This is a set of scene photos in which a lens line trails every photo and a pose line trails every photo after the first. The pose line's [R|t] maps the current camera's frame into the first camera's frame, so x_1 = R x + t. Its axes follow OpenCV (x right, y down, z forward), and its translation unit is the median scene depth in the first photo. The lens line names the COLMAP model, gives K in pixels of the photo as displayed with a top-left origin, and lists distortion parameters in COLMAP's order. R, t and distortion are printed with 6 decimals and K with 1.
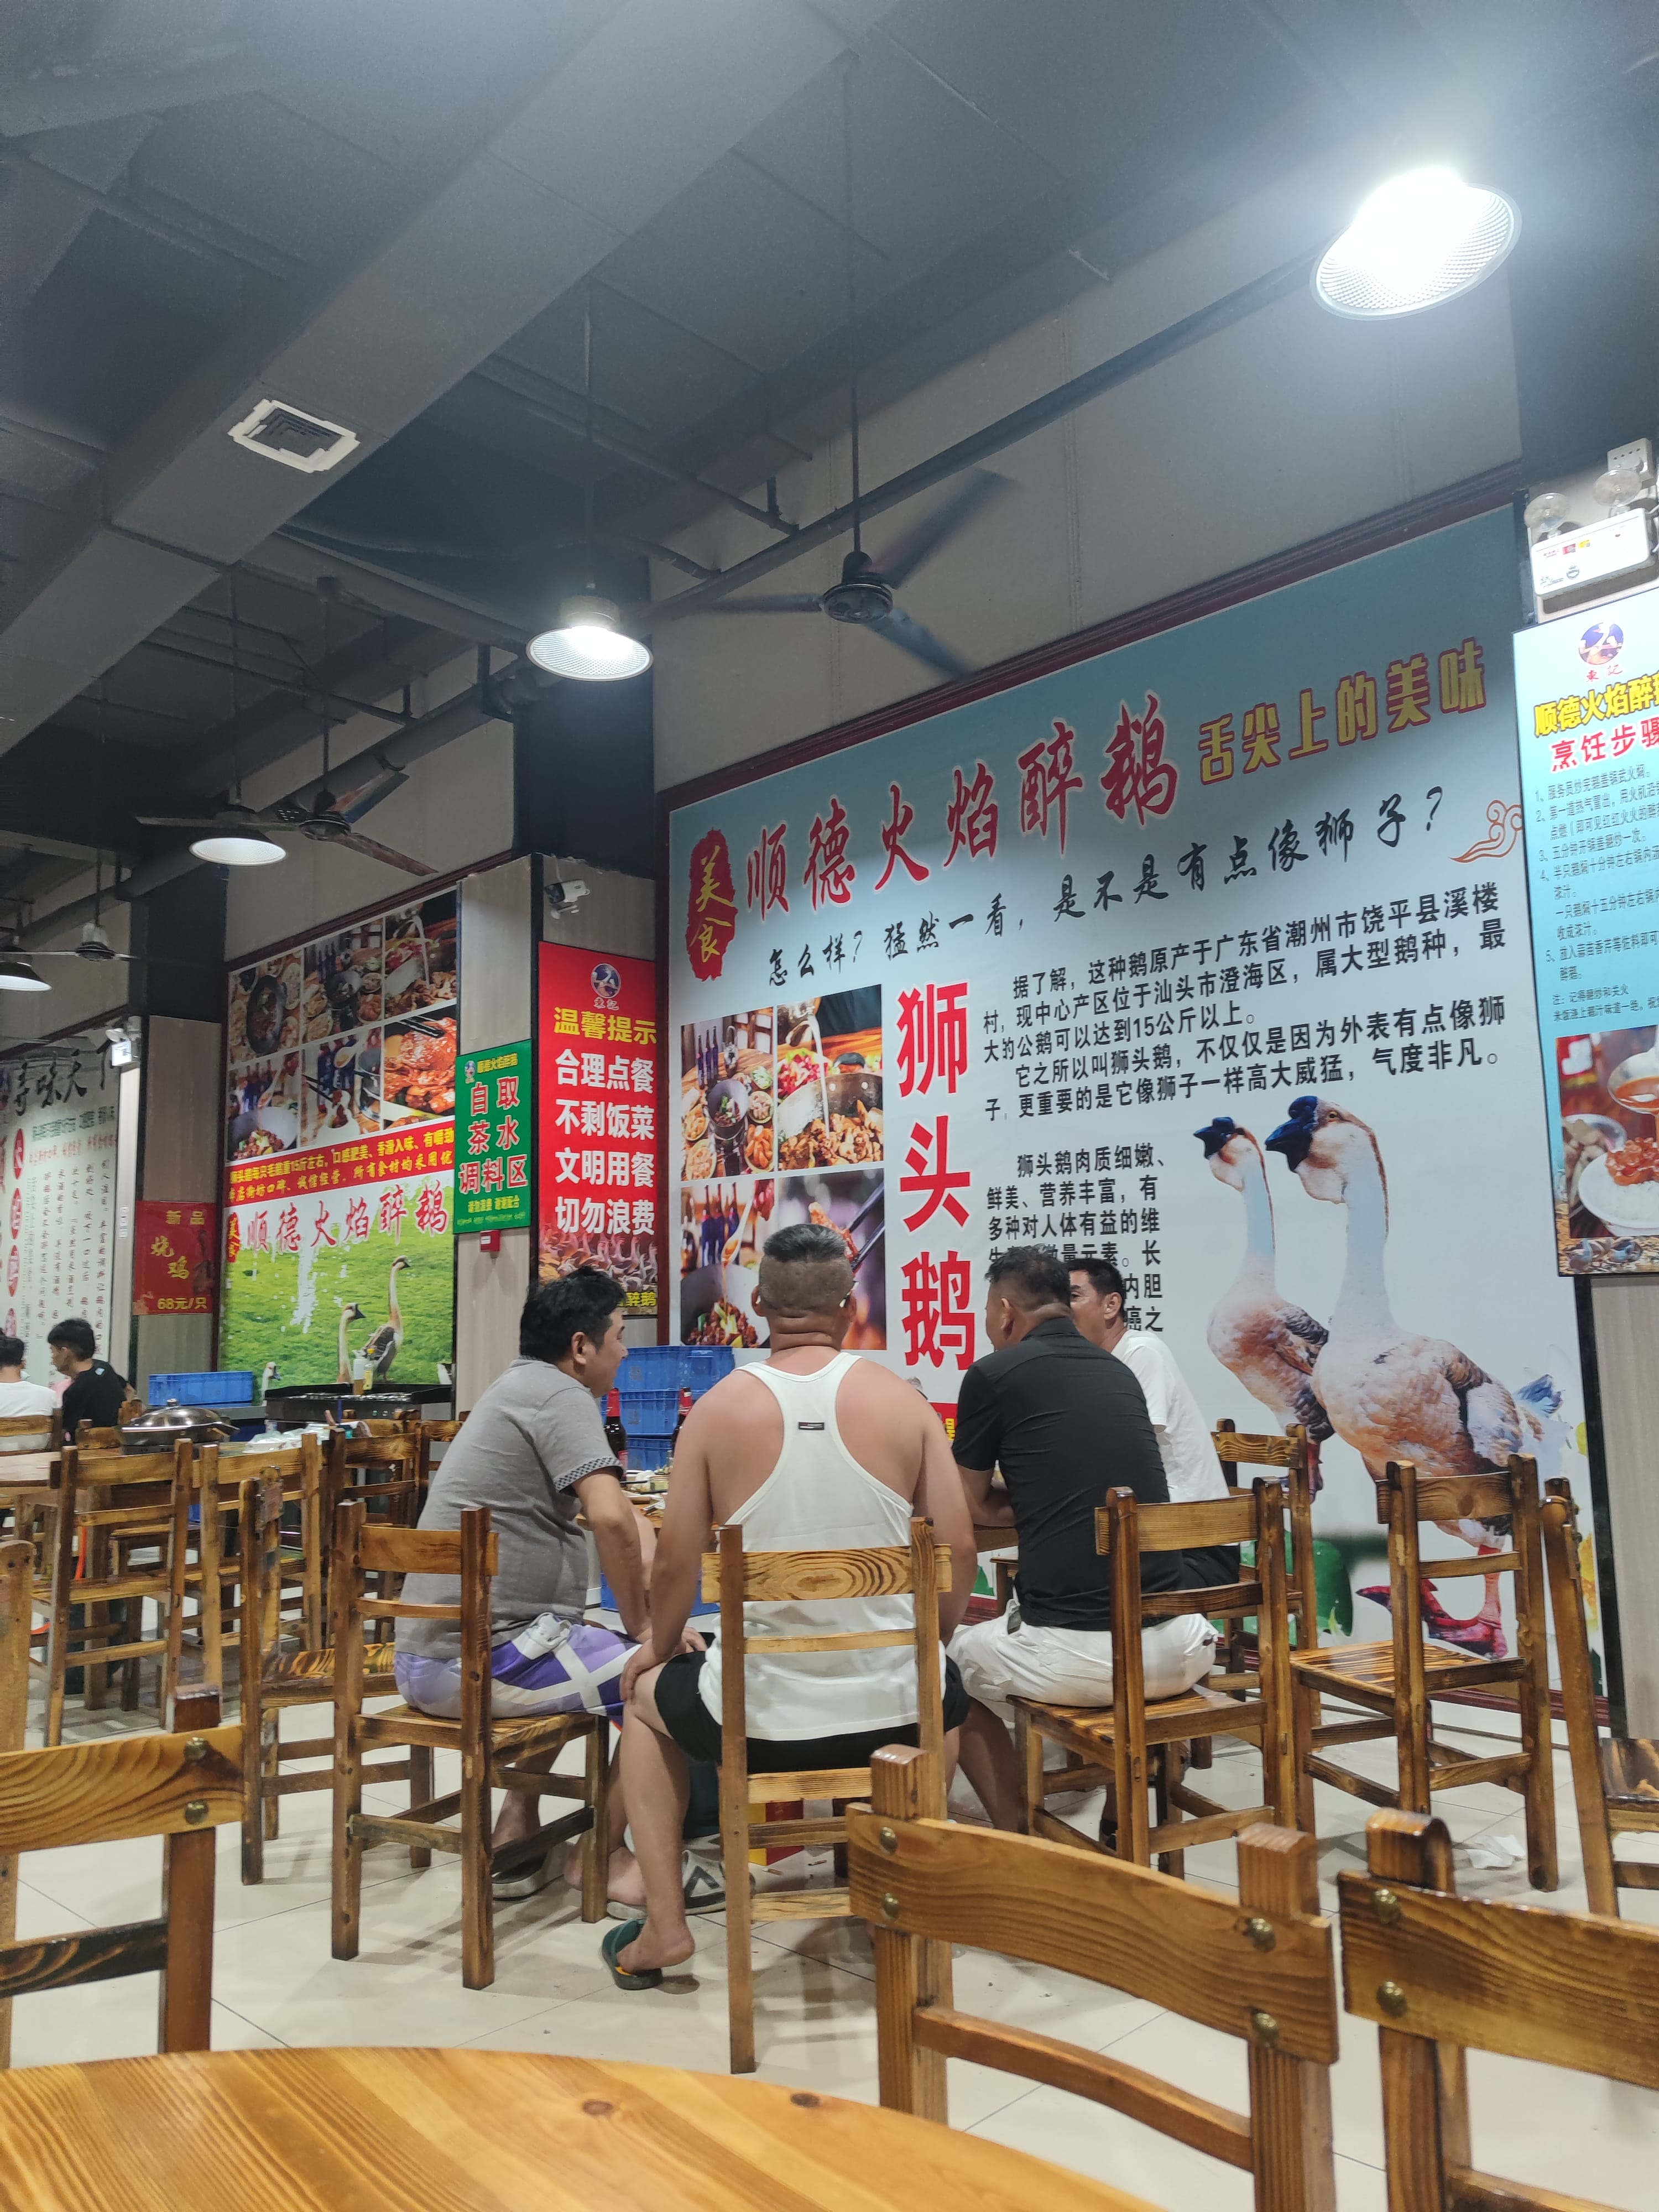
lens RADIAL K [[1587.0, 0, 829.5], [0, 1587.0, 1106.0], [0, 0, 1]] dist [0.012059, 0.001265]
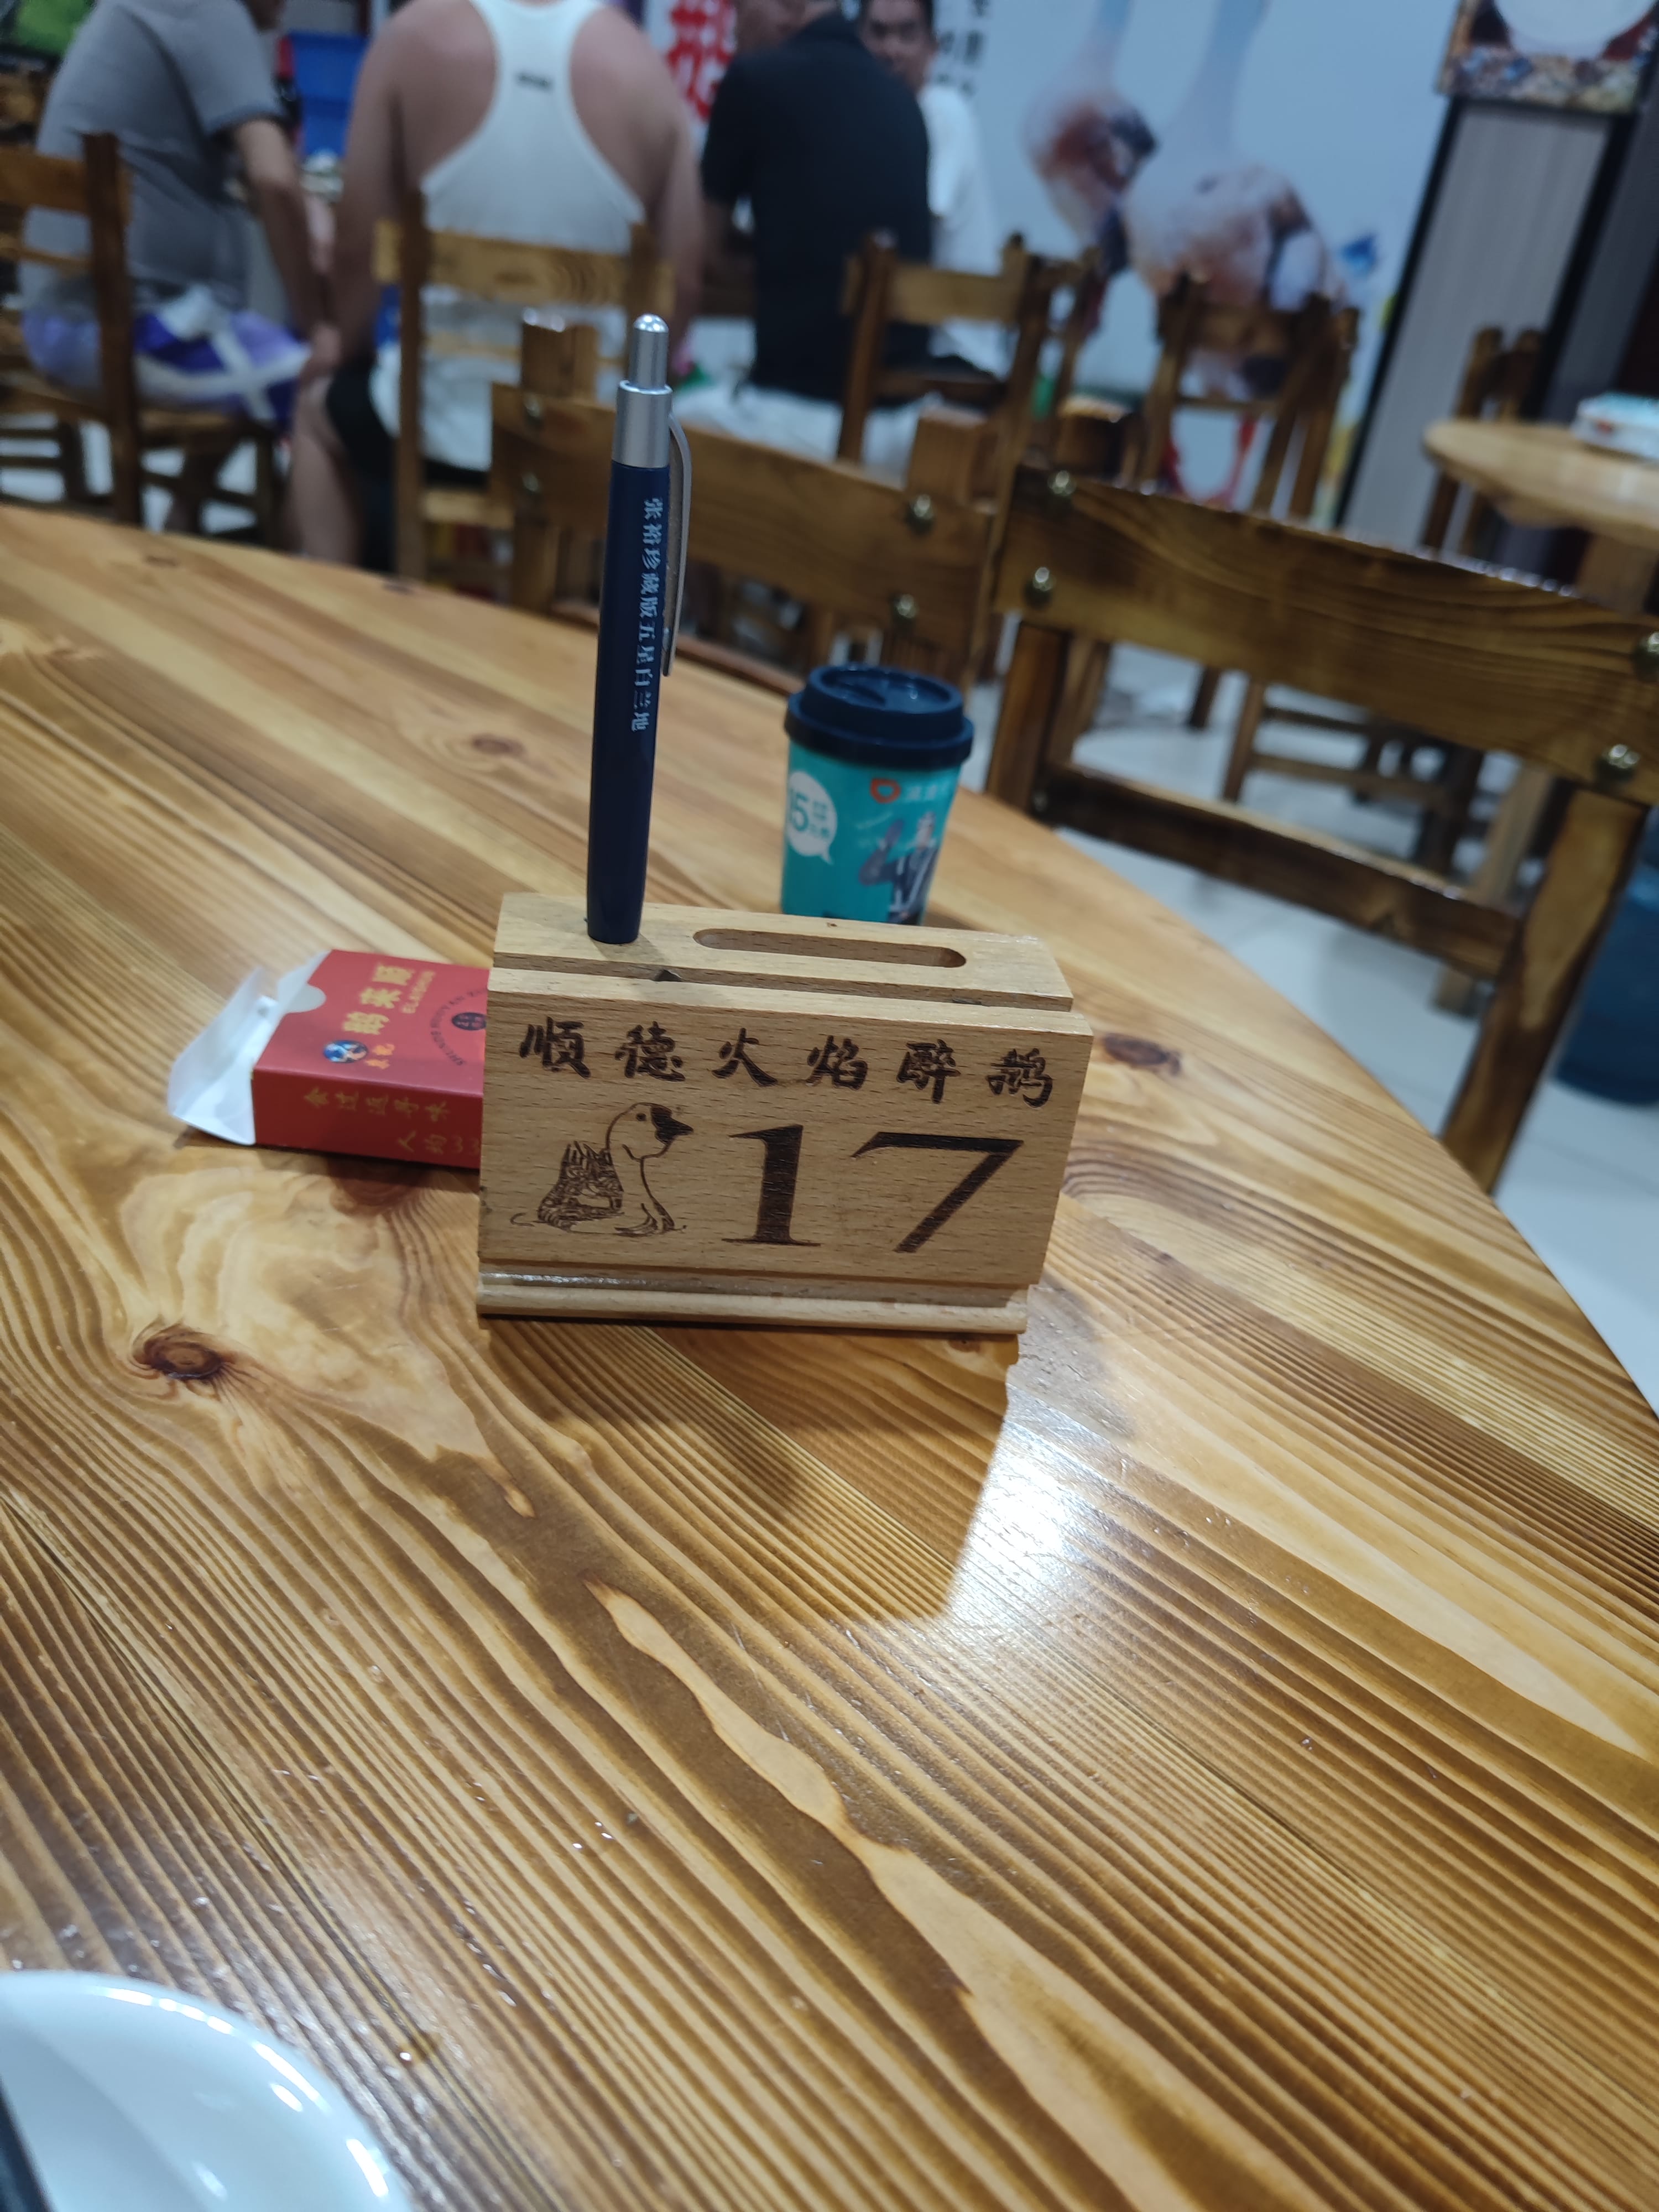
lens RADIAL K [[1567.4, 0, 790.6], [0, 1567.4, 1105.9], [0, 0, 1]] dist [0.000691, -0.000520]
pose [[0.984194, 0.083465, 0.156190, 0.040284], [-0.159486, 0.801127, 0.576853, 0.134375], [-0.076981, -0.592646, 0.801776, 0.037678]]
